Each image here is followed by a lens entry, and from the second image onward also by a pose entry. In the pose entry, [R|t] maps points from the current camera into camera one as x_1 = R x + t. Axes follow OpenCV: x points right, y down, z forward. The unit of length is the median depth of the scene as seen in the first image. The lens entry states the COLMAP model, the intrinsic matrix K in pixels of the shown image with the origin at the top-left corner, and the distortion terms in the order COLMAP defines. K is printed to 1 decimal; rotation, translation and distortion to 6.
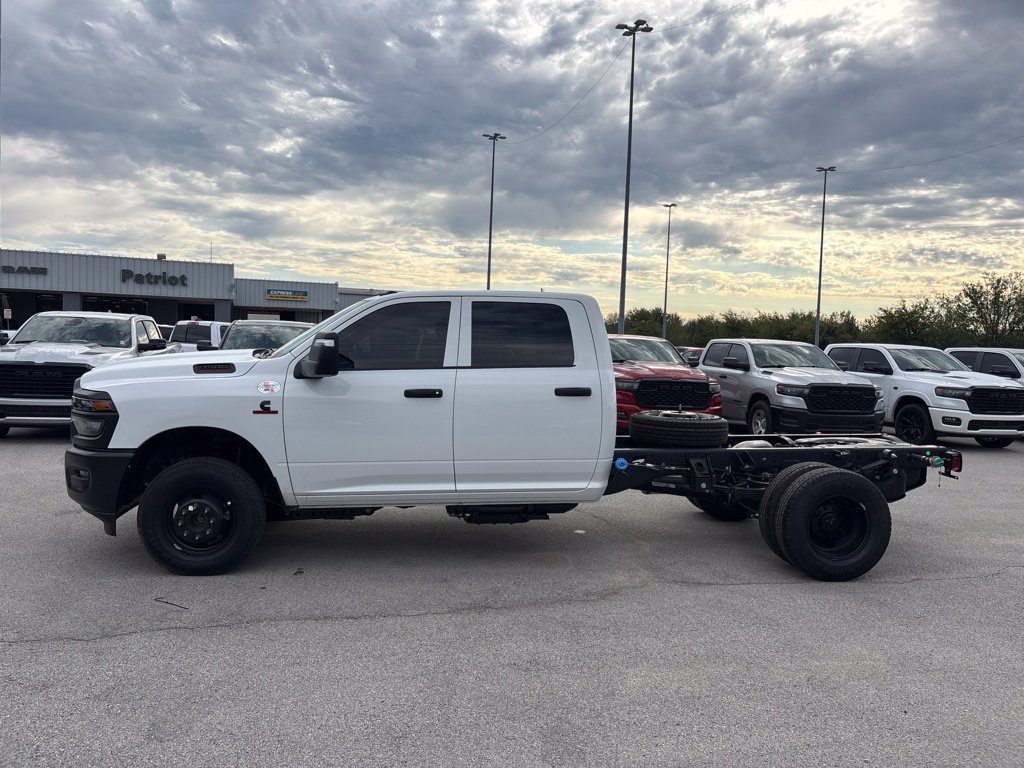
lens RADIAL K [[774.4, 0, 510.5], [0, 774.4, 381.8], [0, 0, 1]] dist [0.044486, -0.050232]
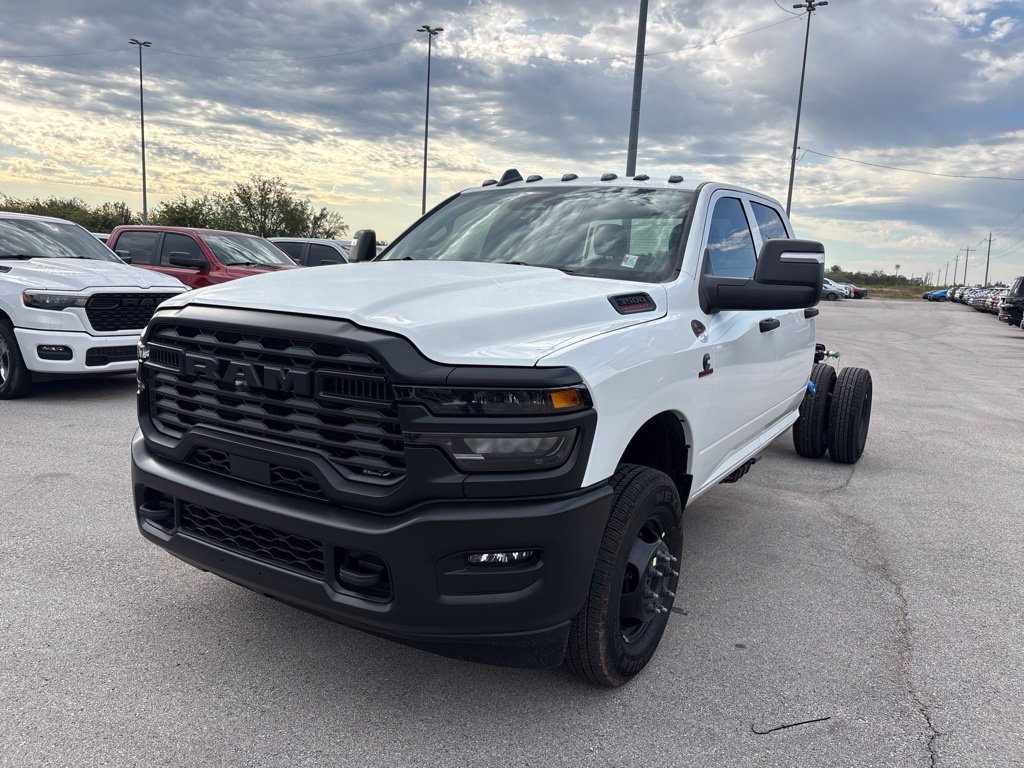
lens RADIAL K [[774.4, 0, 508.2], [0, 774.4, 383.2], [0, 0, 1]] dist [0.044486, -0.050232]
pose [[0.617781, -0.118520, 0.777367, -0.113793], [0.012175, 0.989899, 0.141248, -0.005191], [-0.786256, -0.077796, 0.612984, 0.097431]]
